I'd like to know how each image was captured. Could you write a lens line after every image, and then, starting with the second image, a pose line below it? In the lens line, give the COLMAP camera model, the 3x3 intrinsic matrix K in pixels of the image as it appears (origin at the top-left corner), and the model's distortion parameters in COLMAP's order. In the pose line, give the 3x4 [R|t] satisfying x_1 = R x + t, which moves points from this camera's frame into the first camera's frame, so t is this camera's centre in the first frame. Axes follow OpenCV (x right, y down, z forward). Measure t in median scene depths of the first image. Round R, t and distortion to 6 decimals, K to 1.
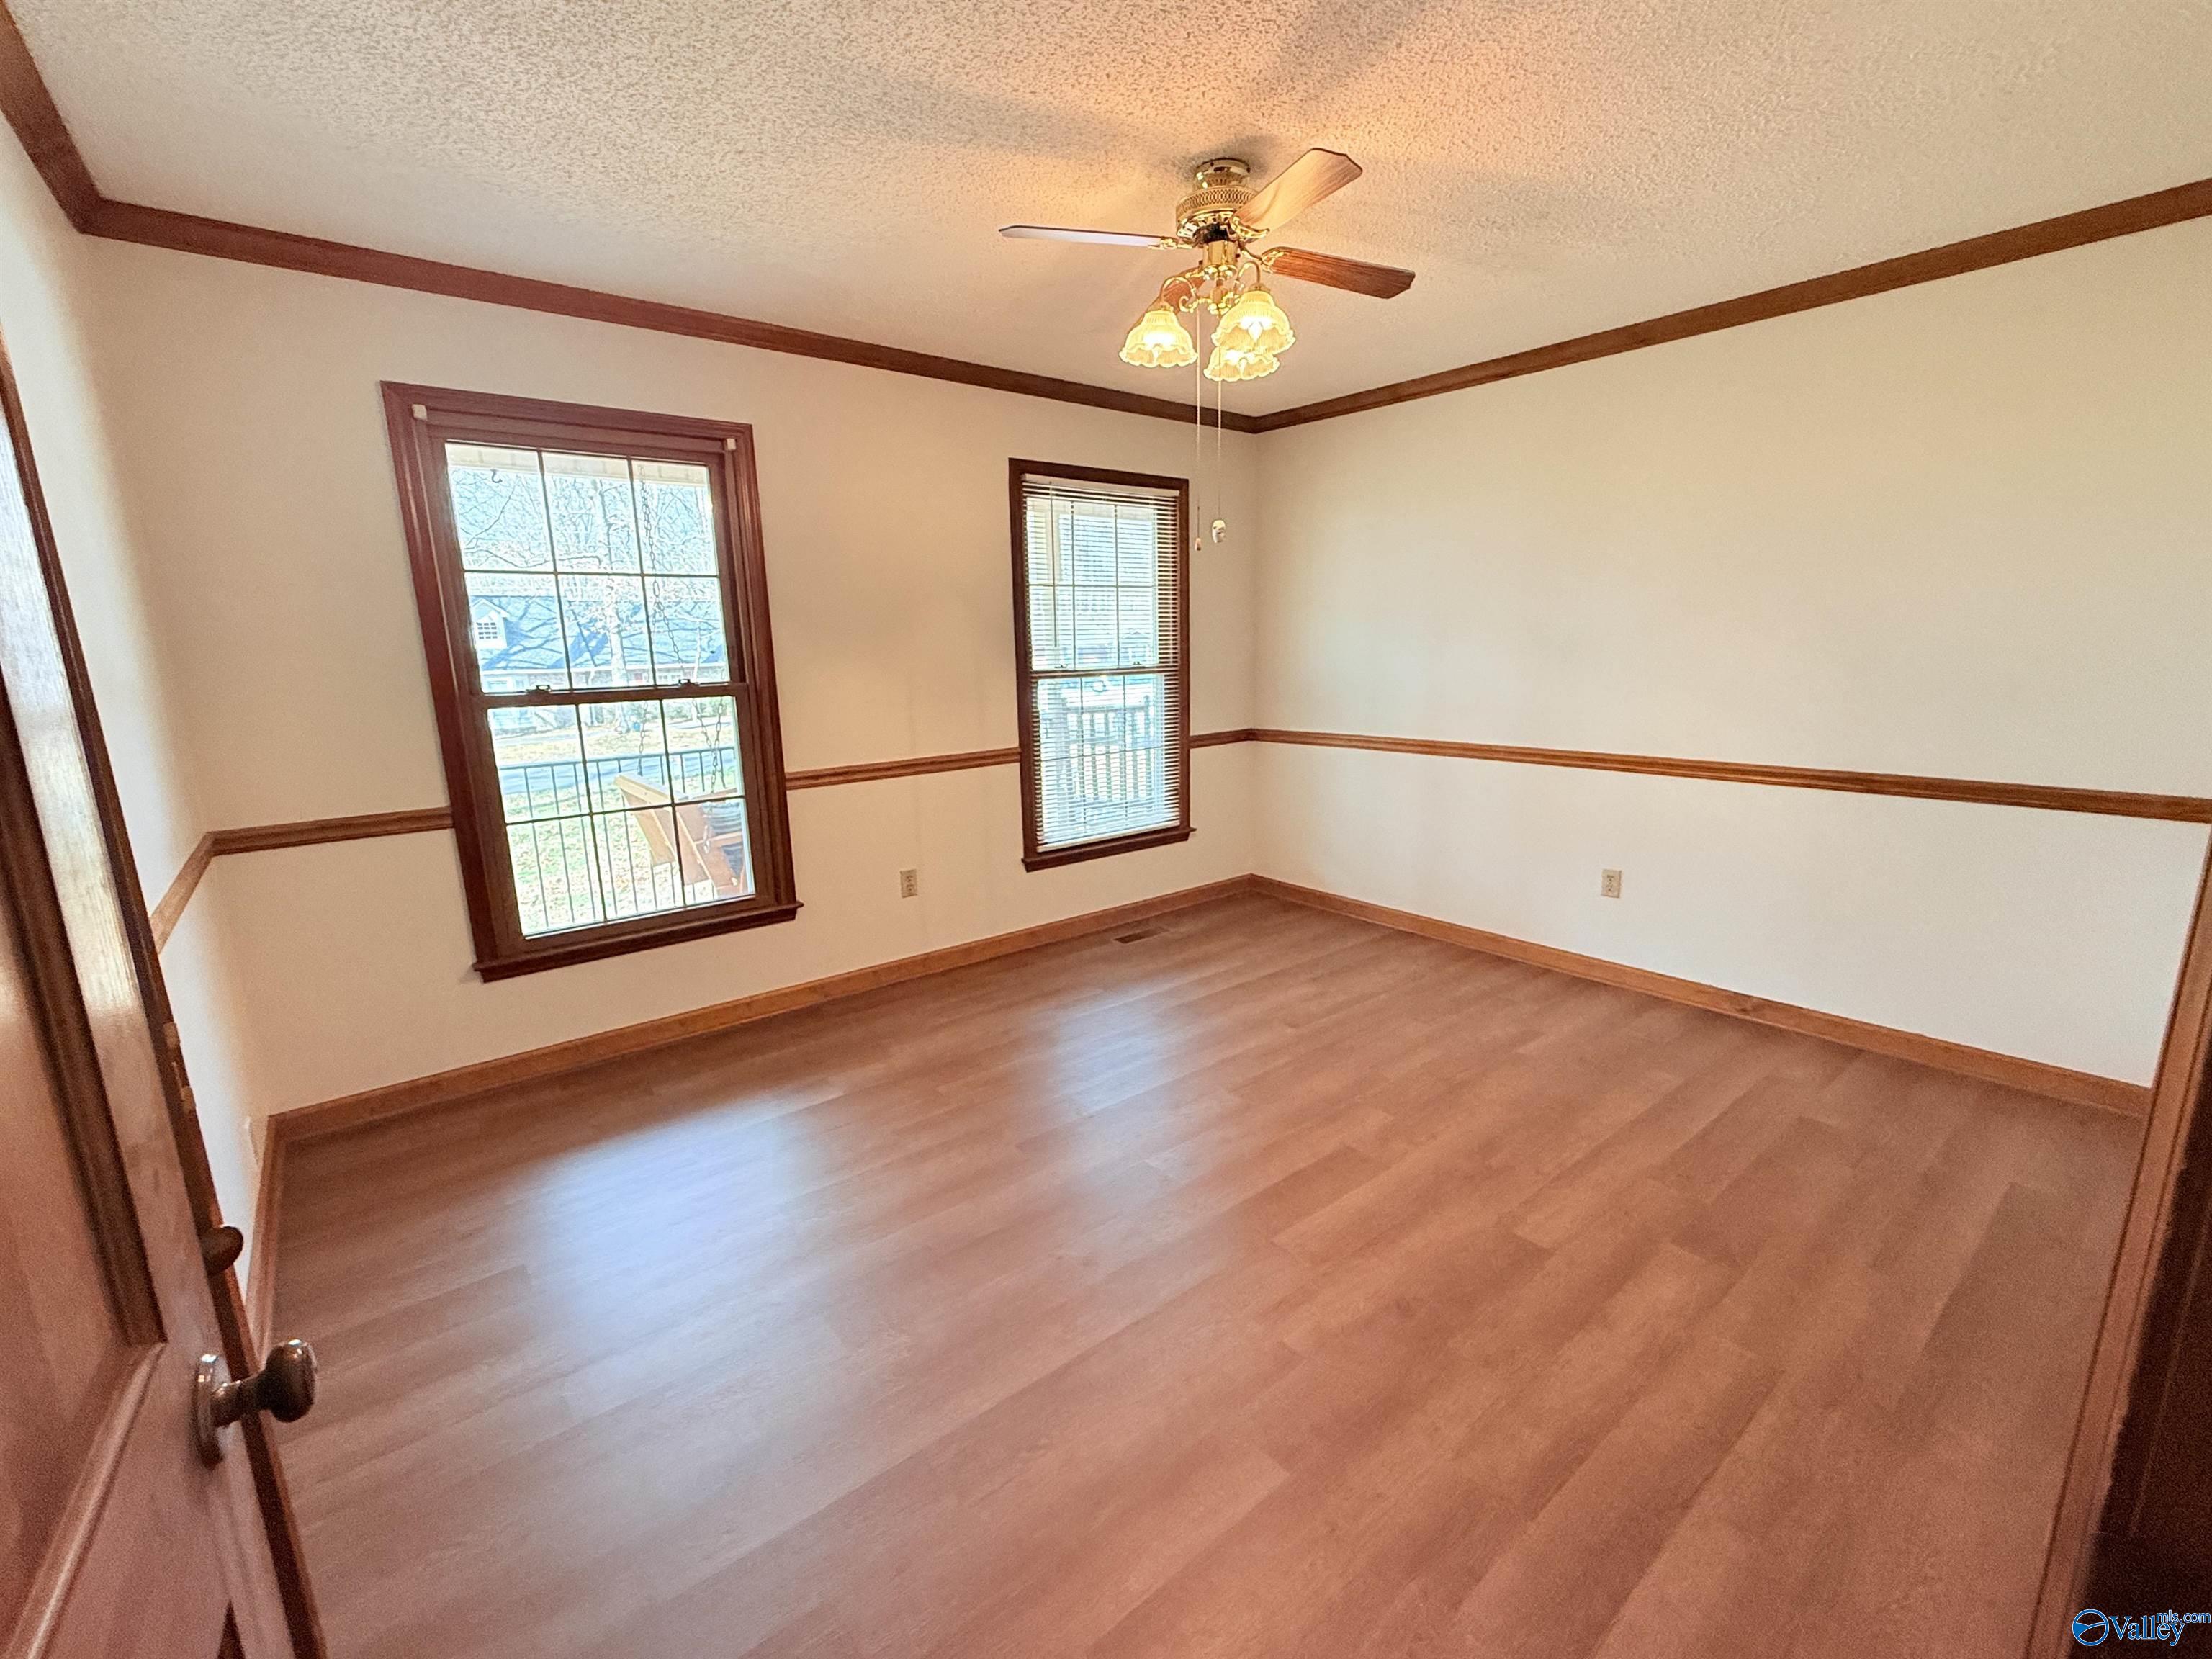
lens RADIAL K [[946.1, 0, 1108.6], [0, 946.1, 829.2], [0, 0, 1]] dist [0.002250, 0.000607]
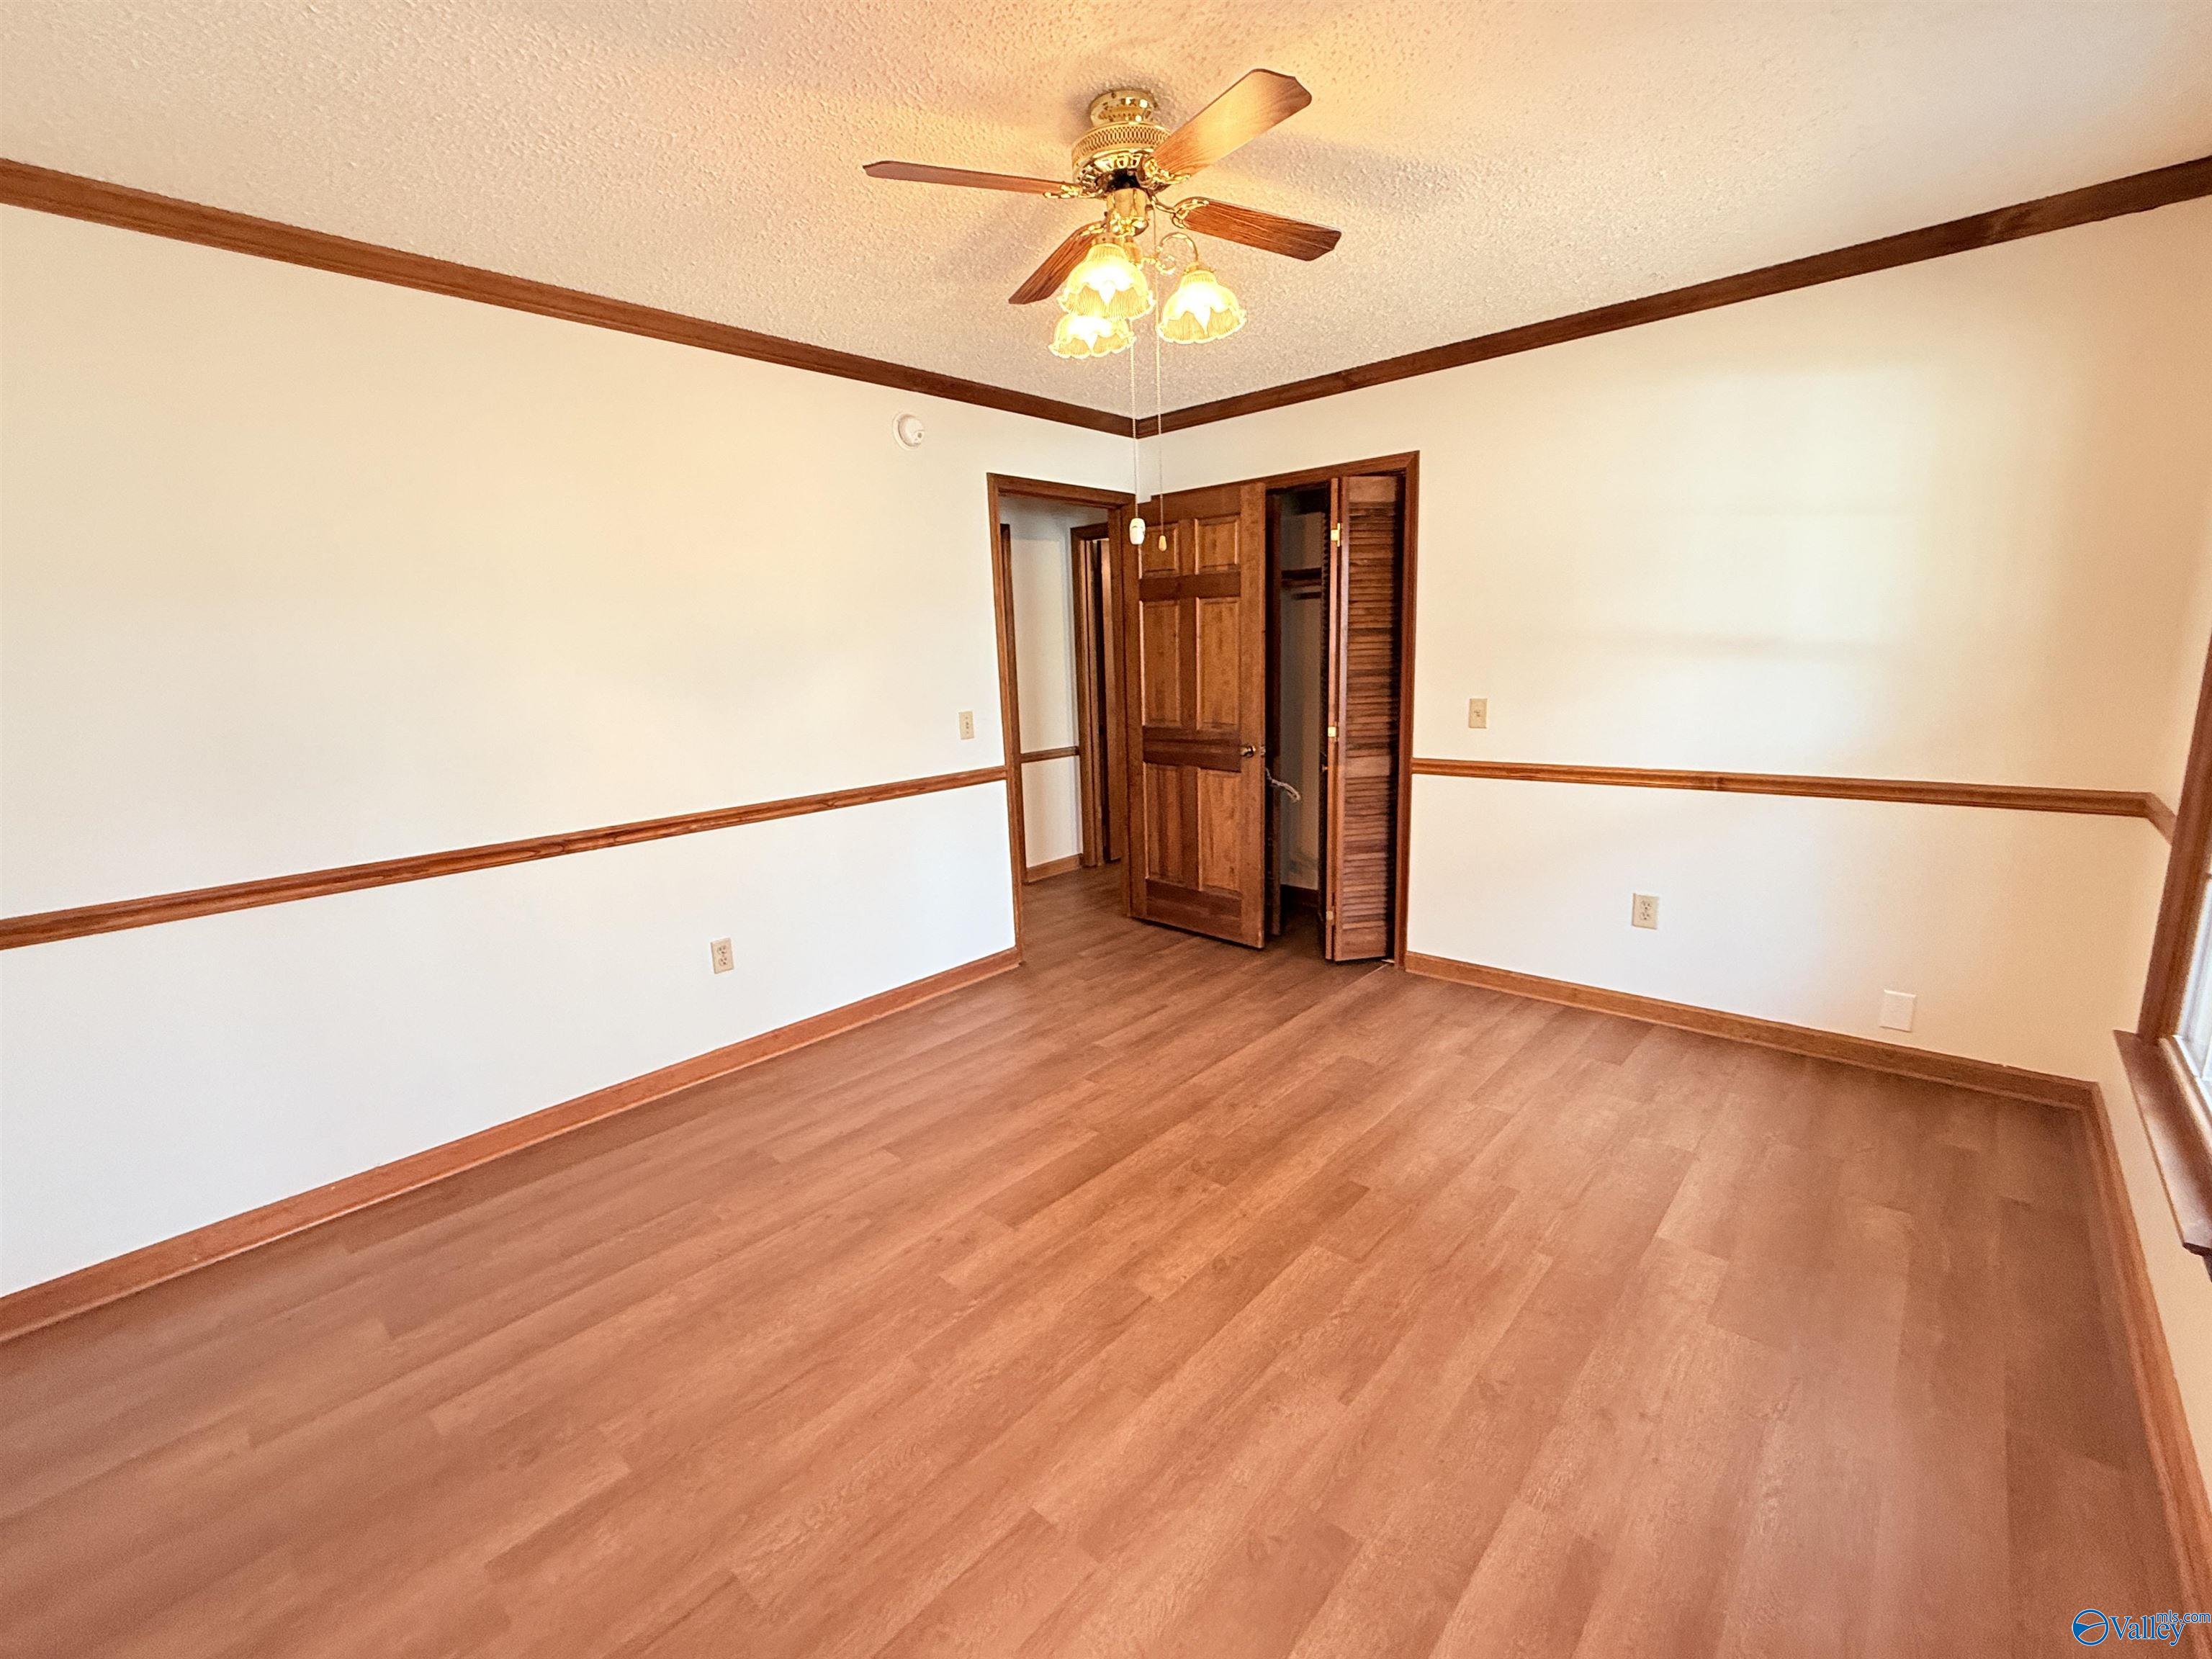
lens RADIAL K [[946.1, 0, 1108.6], [0, 946.1, 829.2], [0, 0, 1]] dist [0.002250, 0.000607]
pose [[-0.986517, 0.081813, -0.141744, 0.268975], [0.021654, 0.923720, 0.382457, -0.372576], [0.162222, 0.374231, -0.913036, 1.766181]]
